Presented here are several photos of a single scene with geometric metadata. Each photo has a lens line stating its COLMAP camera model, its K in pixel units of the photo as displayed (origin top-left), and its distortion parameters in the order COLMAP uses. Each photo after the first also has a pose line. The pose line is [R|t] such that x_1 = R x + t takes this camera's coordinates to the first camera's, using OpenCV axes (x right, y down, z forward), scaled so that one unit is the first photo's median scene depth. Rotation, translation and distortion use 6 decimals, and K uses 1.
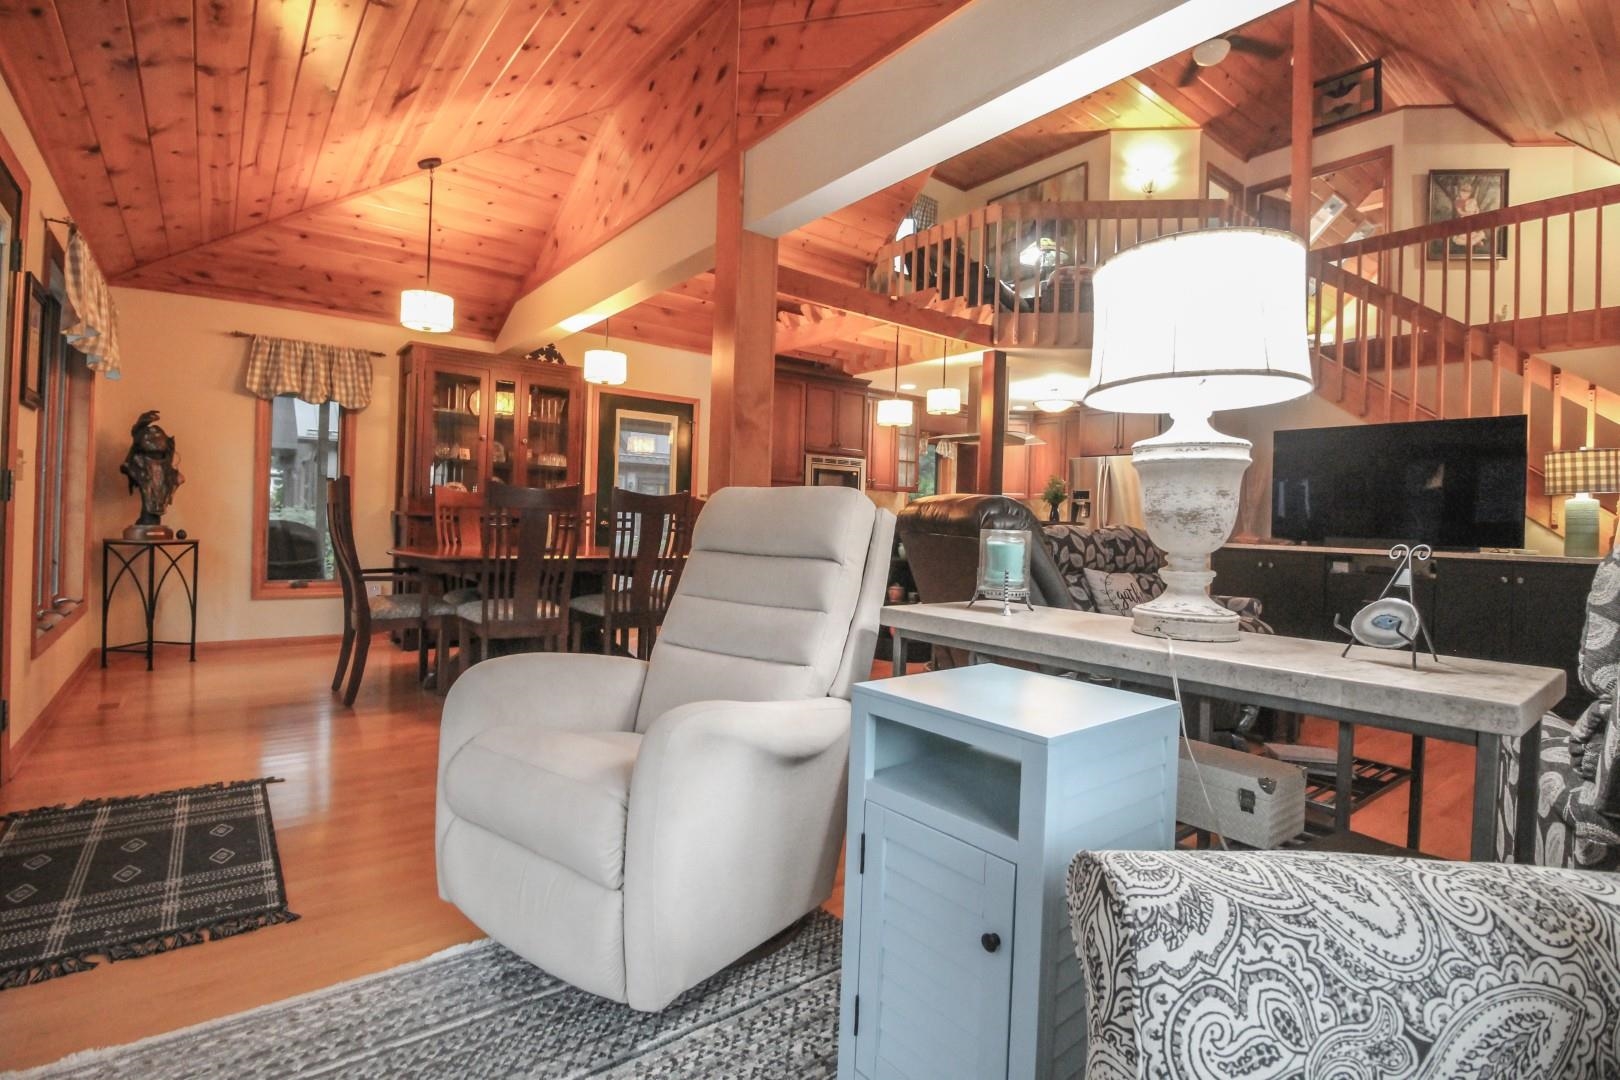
lens RADIAL K [[752.3, 0, 804.1], [0, 752.3, 514.0], [0, 0, 1]] dist [-0.016474, -0.000012]
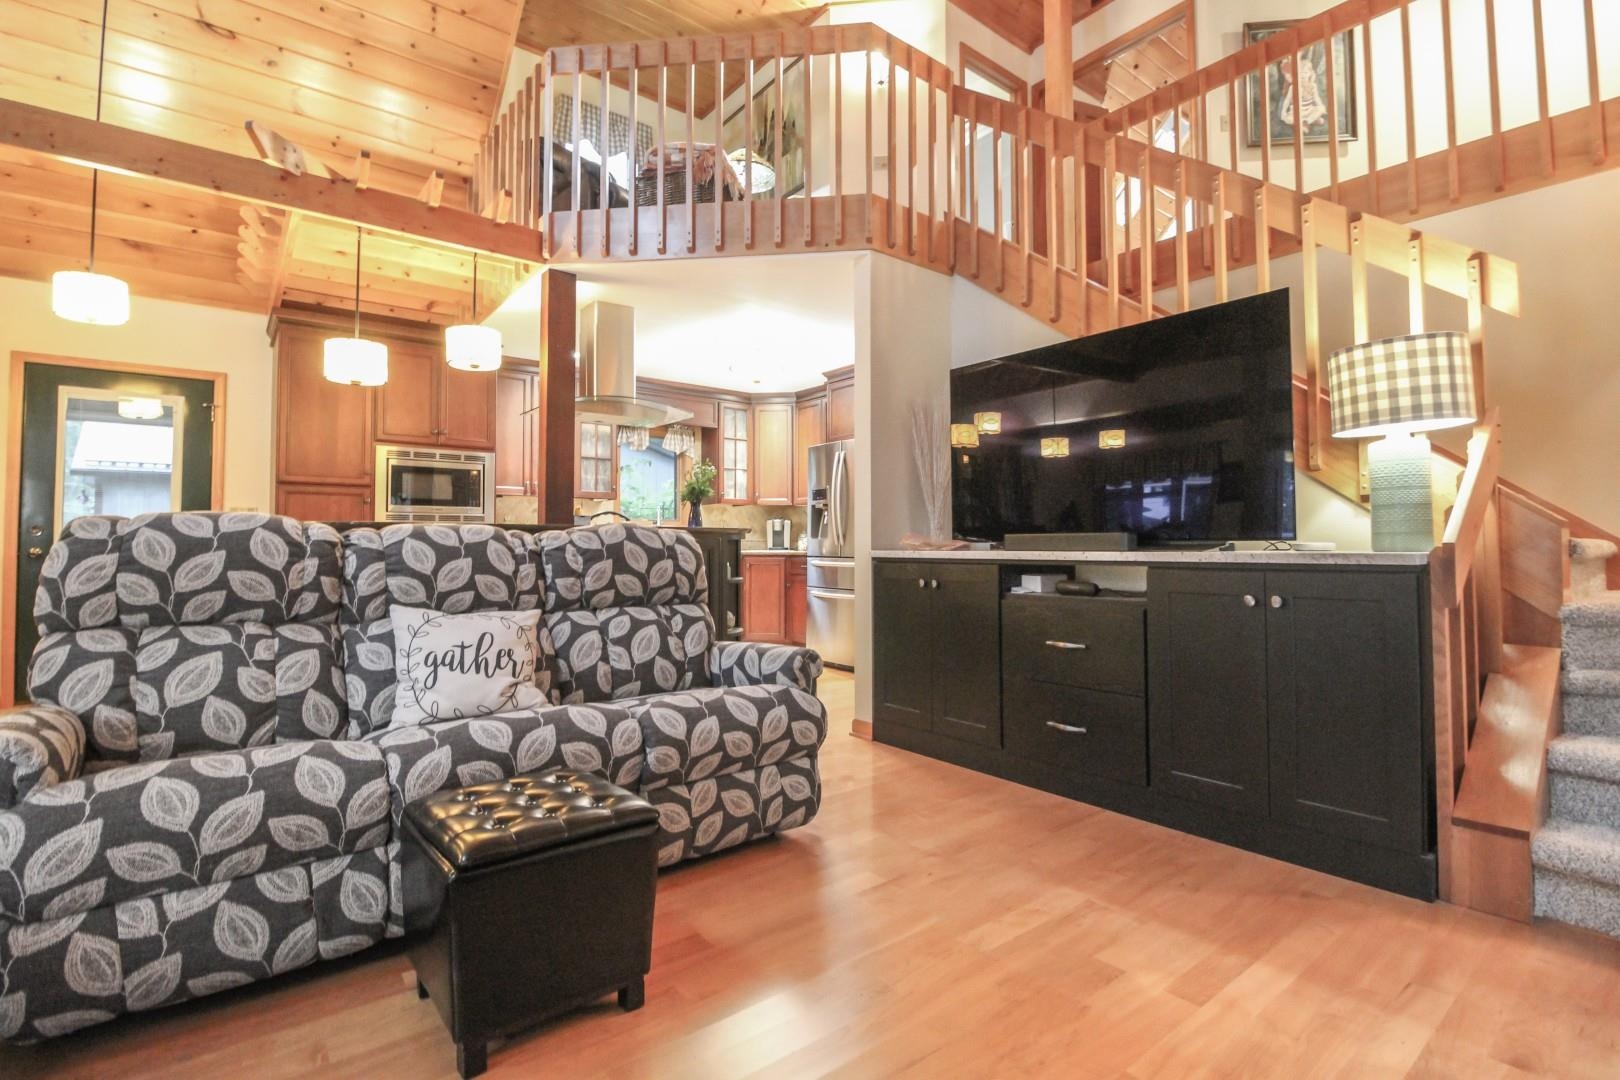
lens RADIAL K [[752.0, 0, 769.8], [0, 752.0, 543.4], [0, 0, 1]] dist [-0.017193, -0.000707]
pose [[0.998604, -0.031739, -0.042210, 0.541167], [0.031966, 0.999478, 0.004693, 0.030006], [0.042039, -0.006036, 0.999098, 0.407883]]
